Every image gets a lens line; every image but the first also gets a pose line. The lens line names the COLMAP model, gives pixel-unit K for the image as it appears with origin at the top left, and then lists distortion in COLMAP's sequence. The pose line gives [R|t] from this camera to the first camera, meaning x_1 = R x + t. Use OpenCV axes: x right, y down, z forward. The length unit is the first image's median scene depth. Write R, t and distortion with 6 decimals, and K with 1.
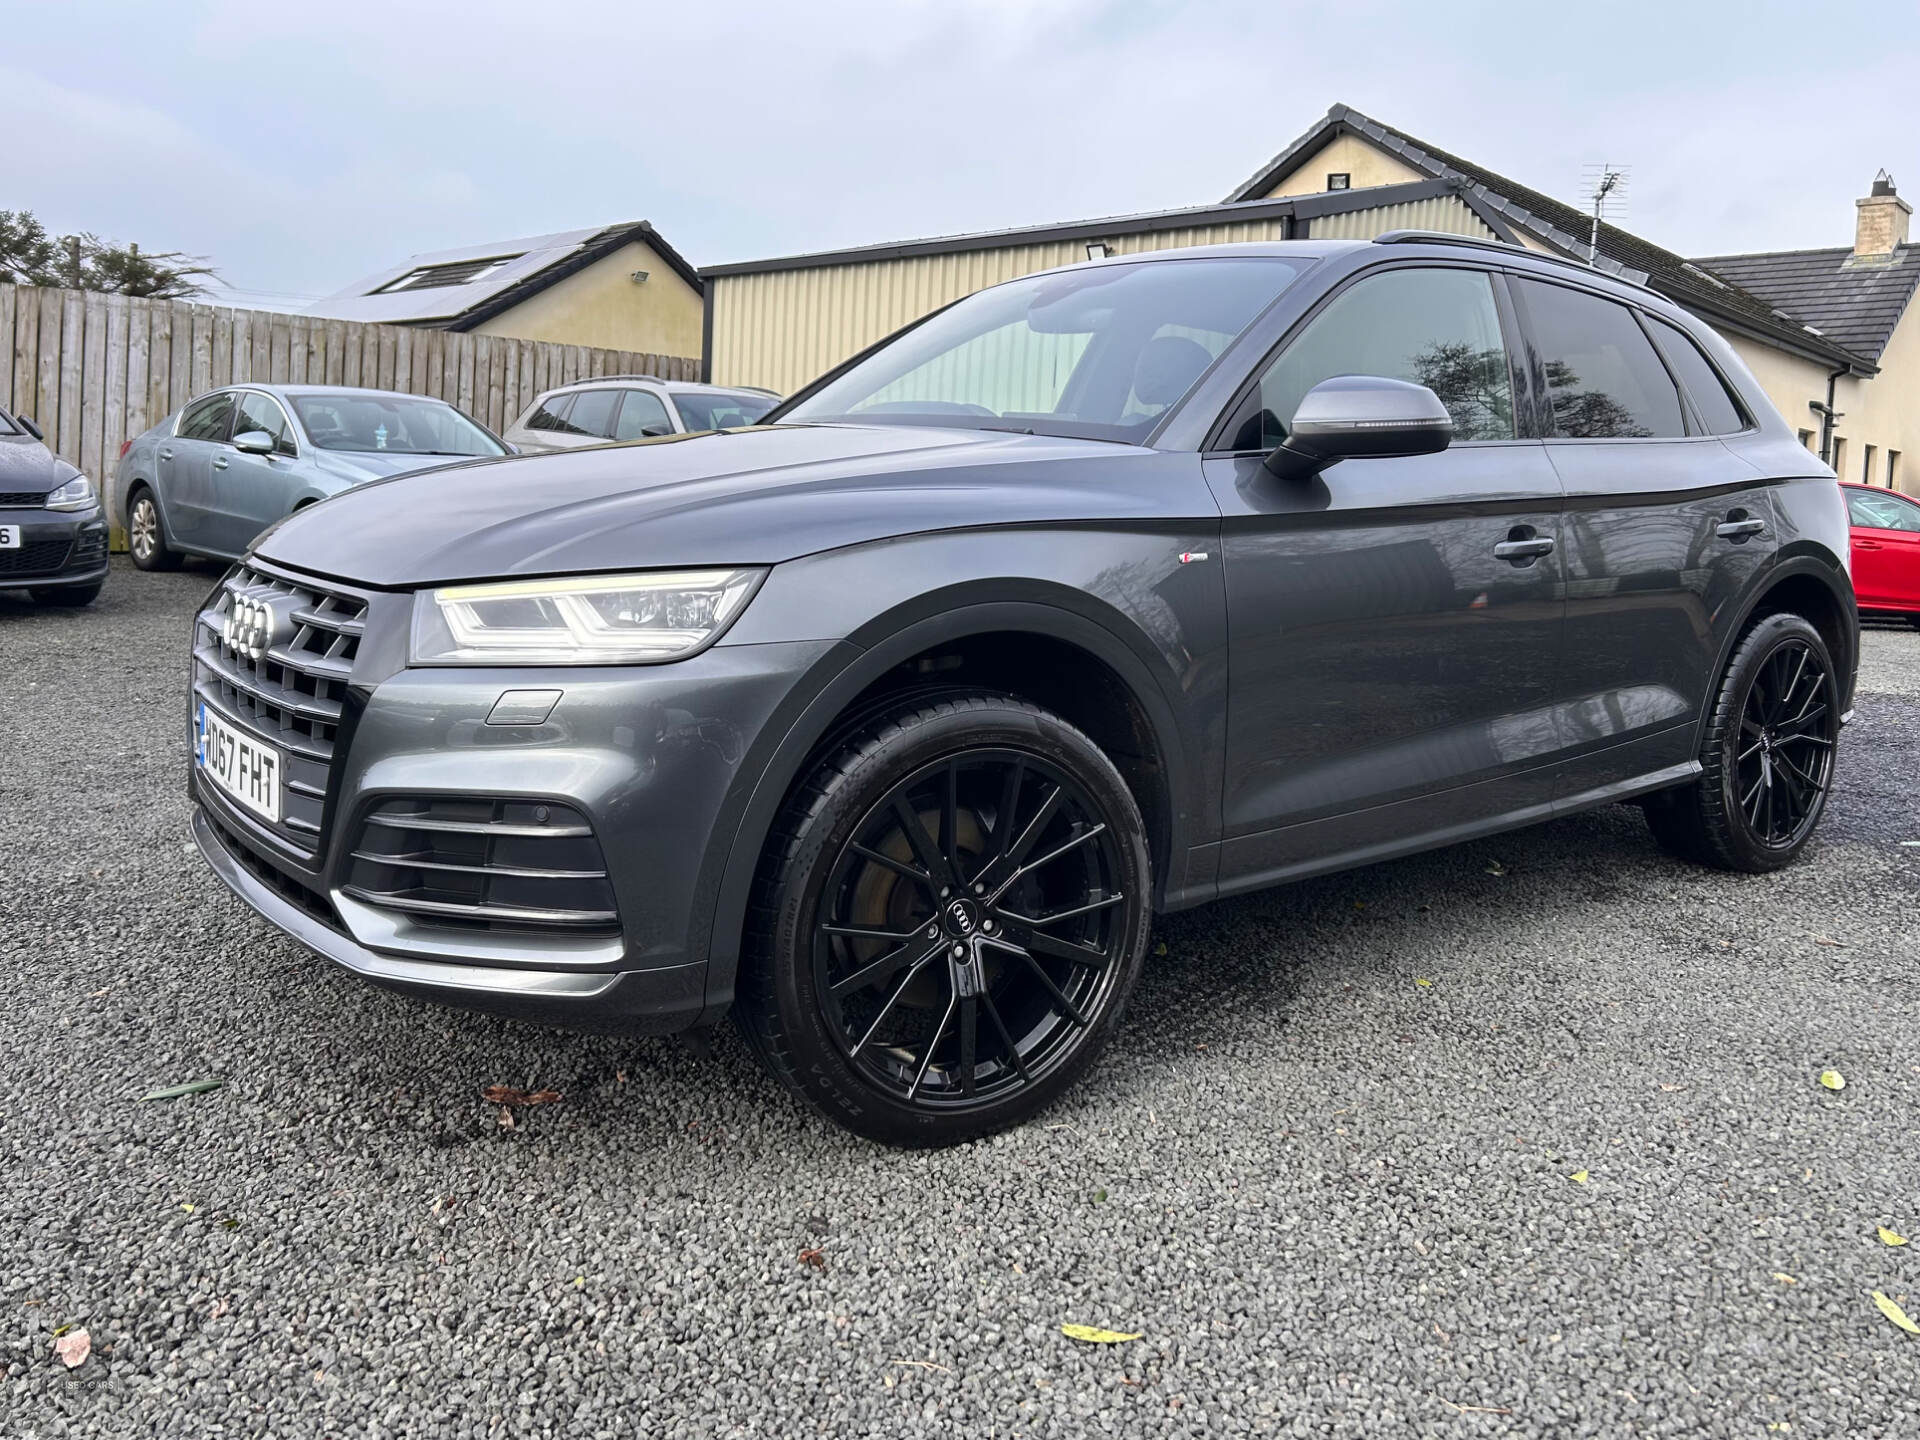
lens RADIAL K [[1520.7, 0, 957.4], [0, 1520.7, 625.9], [0, 0, 1]] dist [0.029099, -0.016280]
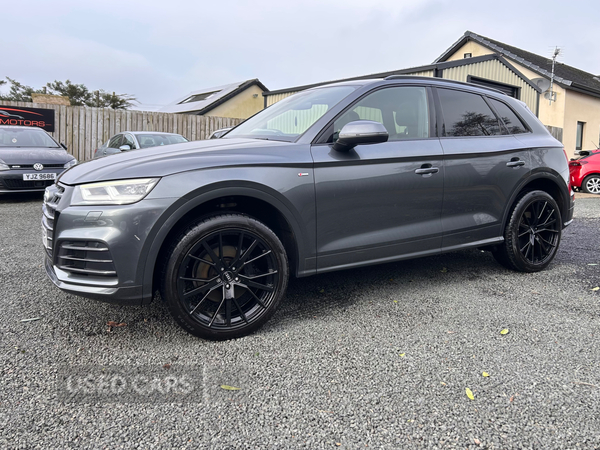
lens RADIAL K [[475.3, 0, 300.4], [0, 475.3, 204.1], [0, 0, 1]] dist [0.027177, -0.007283]
pose [[0.990080, -0.007621, -0.140297, 0.310858], [0.008314, 0.999956, 0.004351, 0.019020], [0.140257, -0.005474, 0.990100, -0.068087]]
